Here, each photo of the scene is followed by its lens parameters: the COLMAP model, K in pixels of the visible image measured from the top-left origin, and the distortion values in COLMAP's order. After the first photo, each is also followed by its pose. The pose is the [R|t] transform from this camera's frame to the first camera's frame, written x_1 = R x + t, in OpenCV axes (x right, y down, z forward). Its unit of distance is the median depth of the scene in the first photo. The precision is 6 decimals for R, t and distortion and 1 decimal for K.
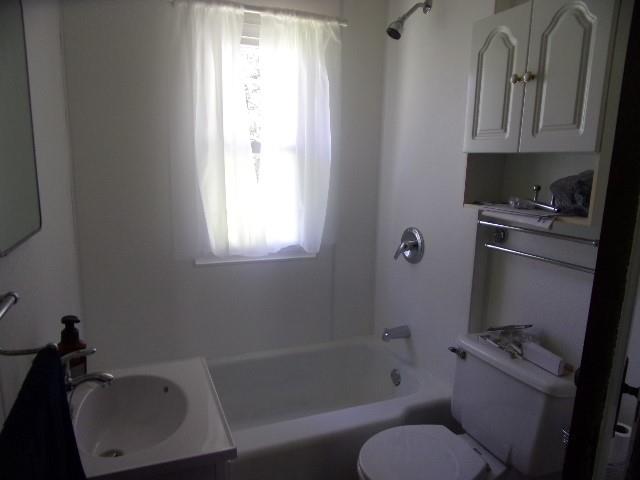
lens RADIAL K [[456.6, 0, 322.8], [0, 456.6, 243.7], [0, 0, 1]] dist [-0.035250, 0.027965]
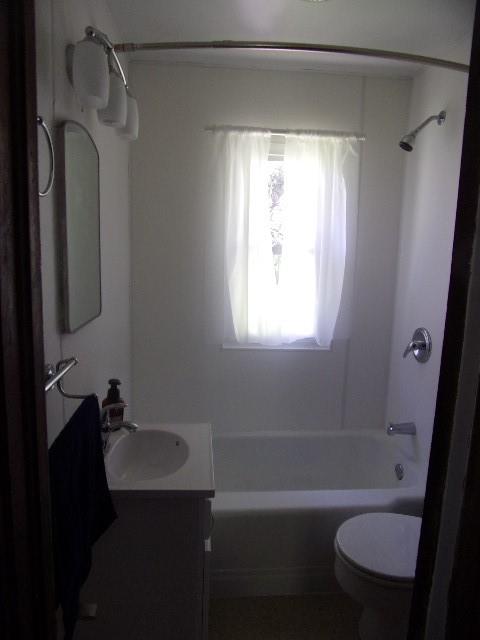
lens RADIAL K [[456.6, 0, 234.9], [0, 456.6, 318.5], [0, 0, 1]] dist [-0.035250, 0.027965]
pose [[0.952472, 0.051439, -0.300252, 0.108734], [-0.060780, 0.997912, -0.021847, -0.009026], [0.298502, 0.039057, 0.953610, -0.119738]]
